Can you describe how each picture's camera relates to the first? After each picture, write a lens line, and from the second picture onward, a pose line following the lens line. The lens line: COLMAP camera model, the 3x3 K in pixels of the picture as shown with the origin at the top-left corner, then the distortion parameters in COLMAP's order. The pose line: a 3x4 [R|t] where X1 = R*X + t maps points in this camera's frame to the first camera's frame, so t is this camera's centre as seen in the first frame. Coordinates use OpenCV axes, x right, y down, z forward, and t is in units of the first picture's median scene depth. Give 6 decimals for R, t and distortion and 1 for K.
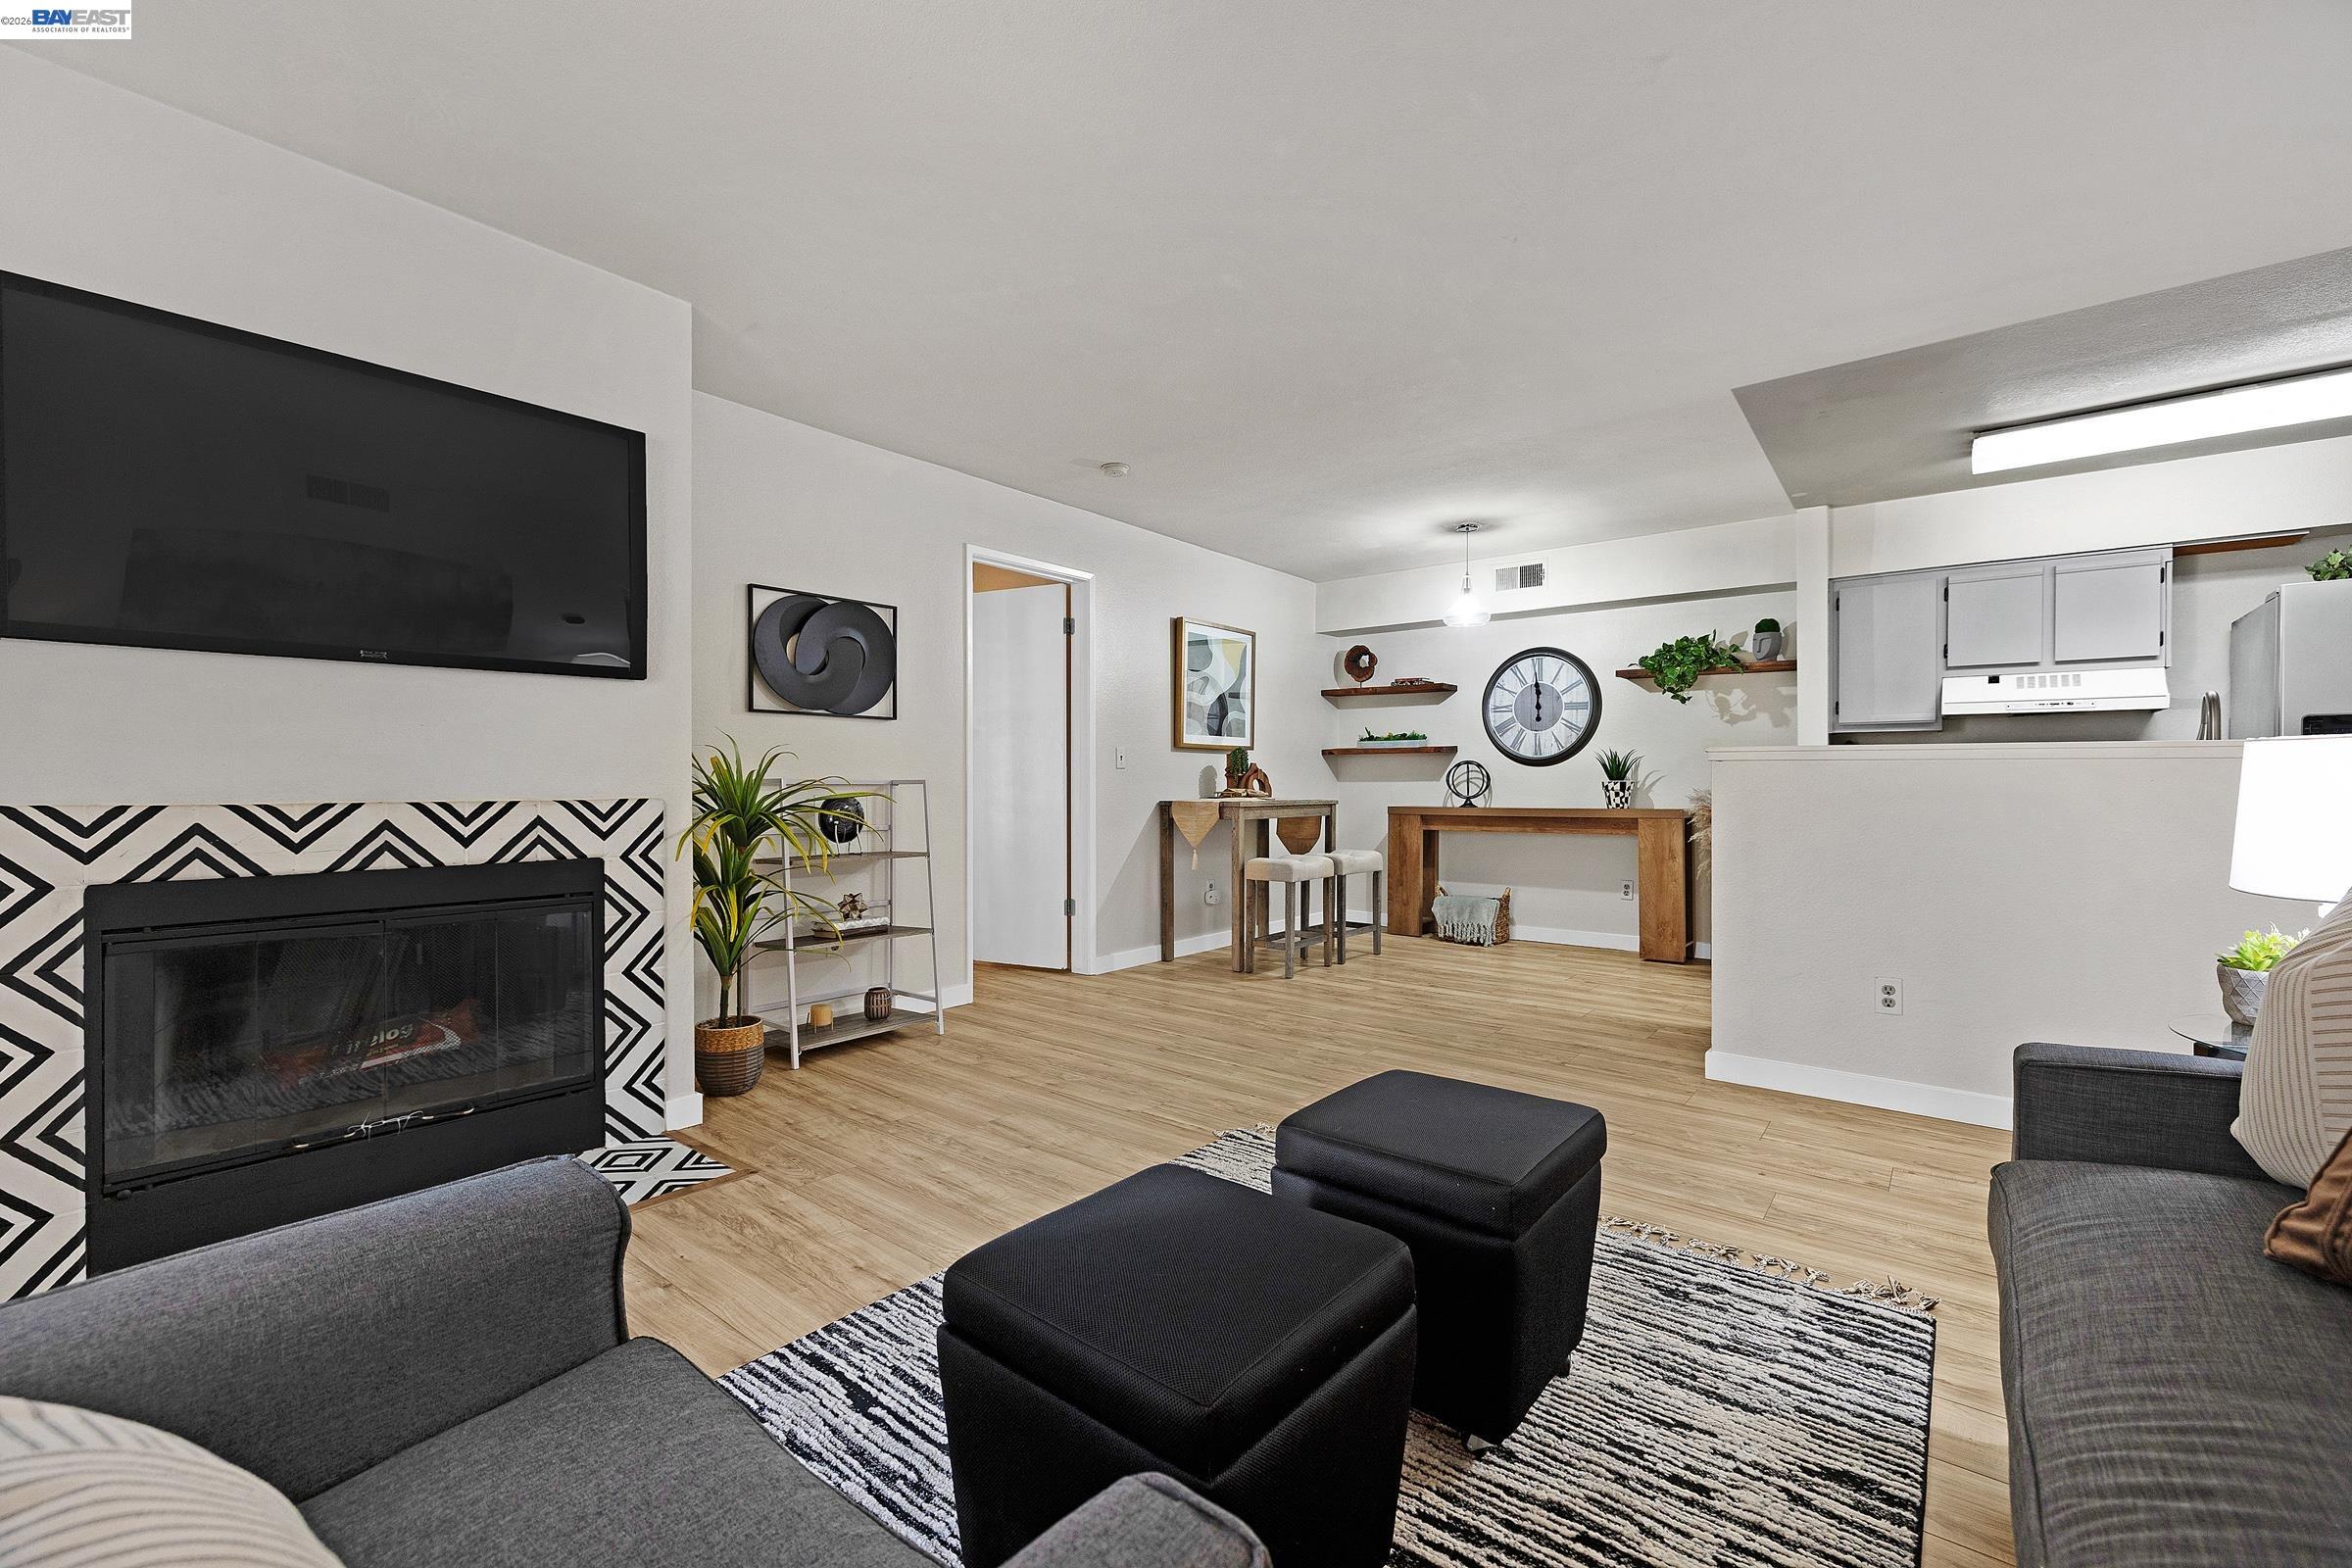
lens RADIAL K [[980.9, 0, 1178.5], [0, 980.9, 784.7], [0, 0, 1]] dist [-0.001141, -0.000418]
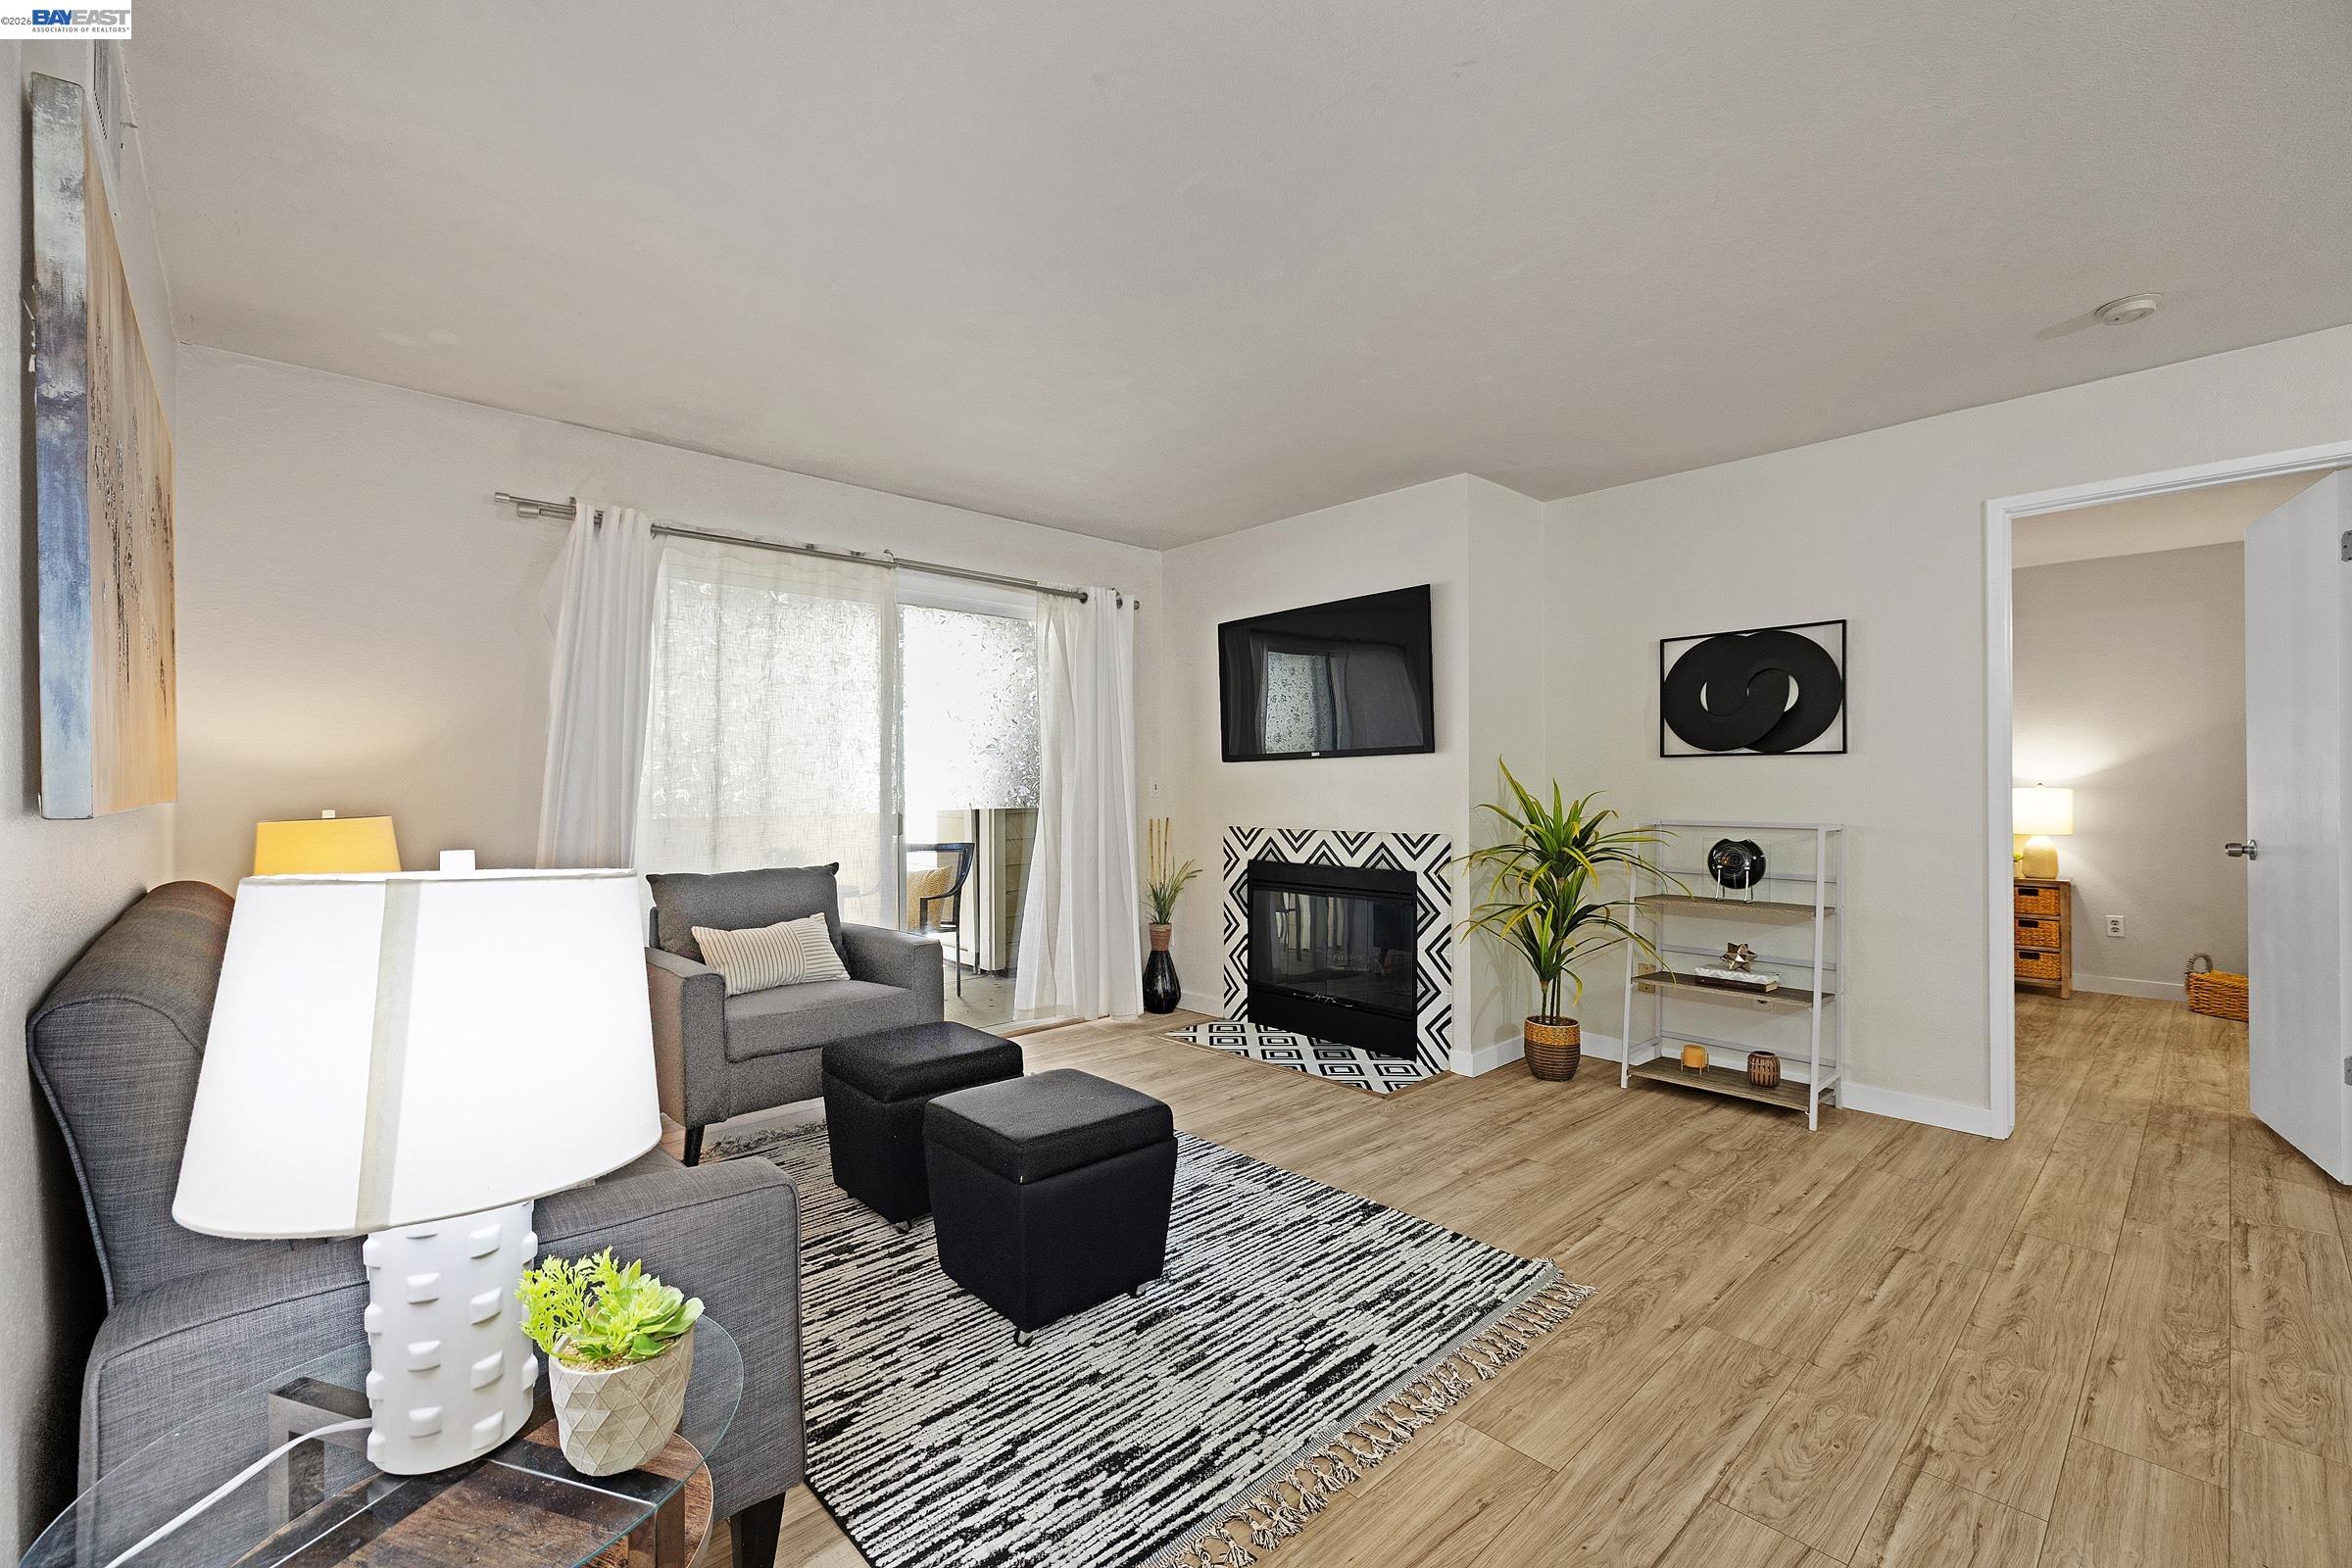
lens RADIAL K [[980.9, 0, 1169.8], [0, 980.9, 783.4], [0, 0, 1]] dist [-0.001141, -0.000418]
pose [[-0.141888, -0.002943, -0.989878, 0.714311], [-0.000390, 0.999996, -0.002917, -0.042613], [0.989883, -0.000028, -0.141888, 0.614454]]
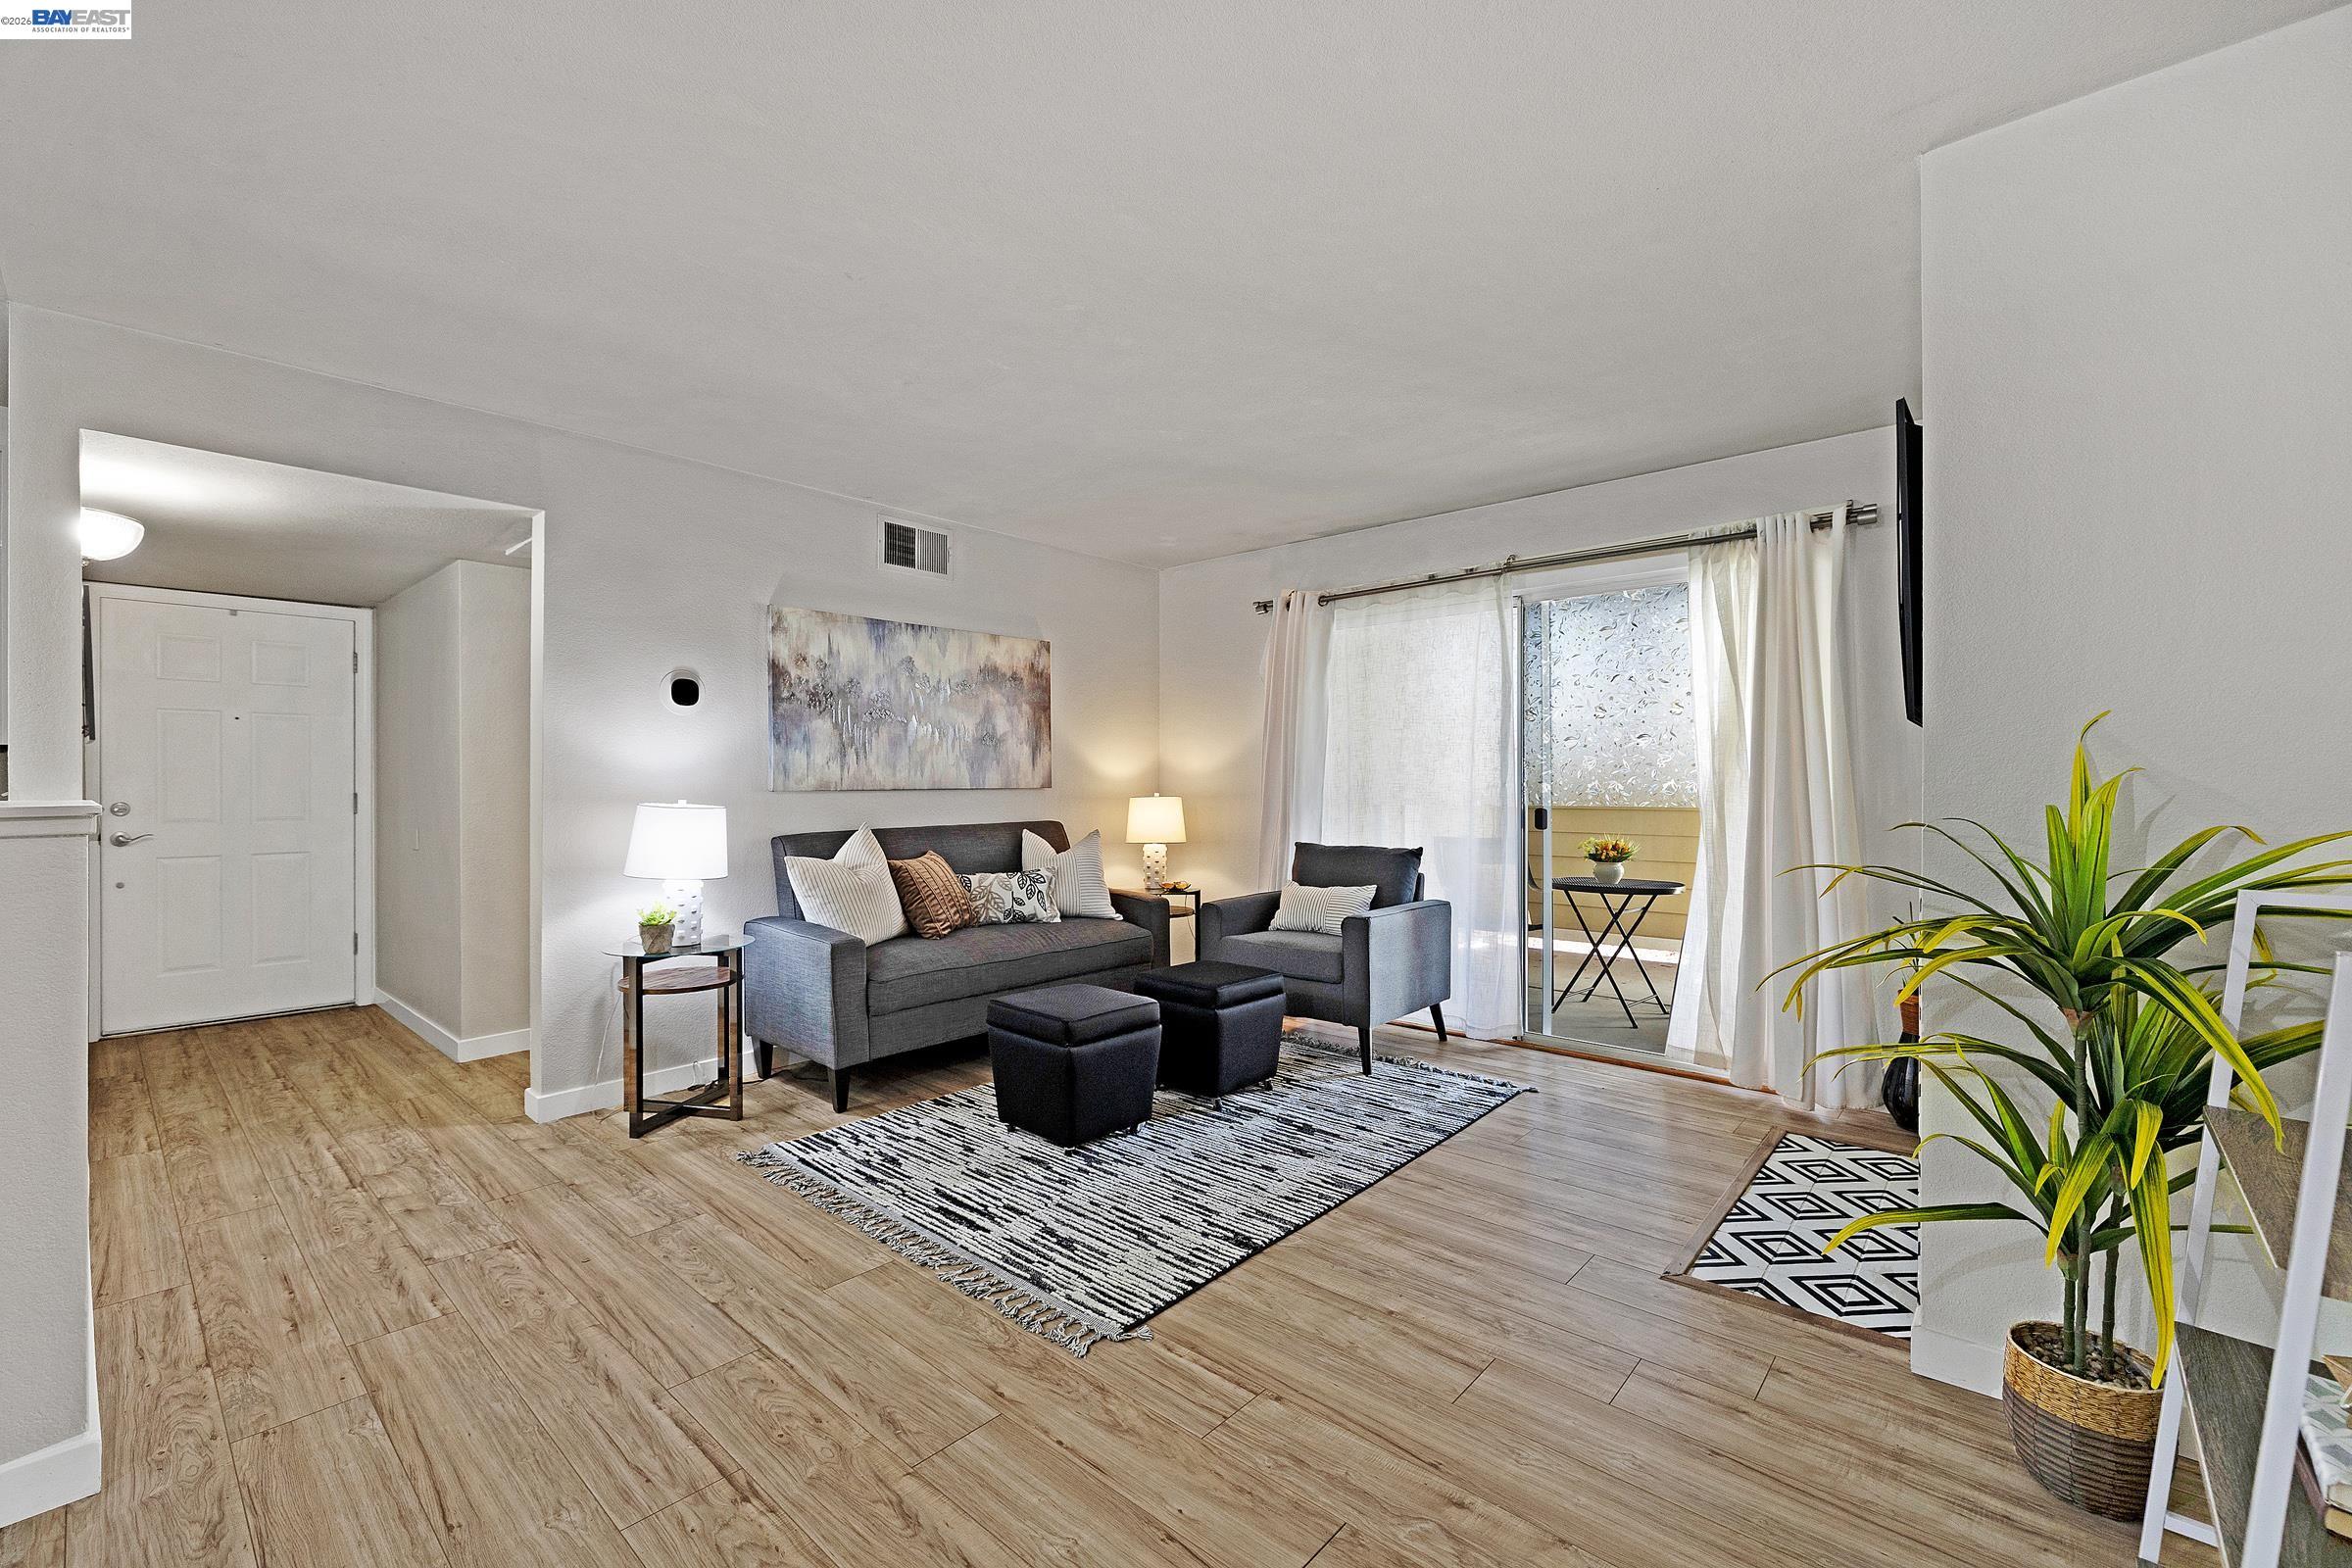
lens RADIAL K [[980.9, 0, 1176.0], [0, 980.9, 785.1], [0, 0, 1]] dist [-0.001141, -0.000418]
pose [[-0.998888, 0.000334, 0.047142, -0.012402], [0.000658, 0.999976, 0.006852, -0.047504], [-0.047139, 0.006875, -0.998865, 1.331554]]
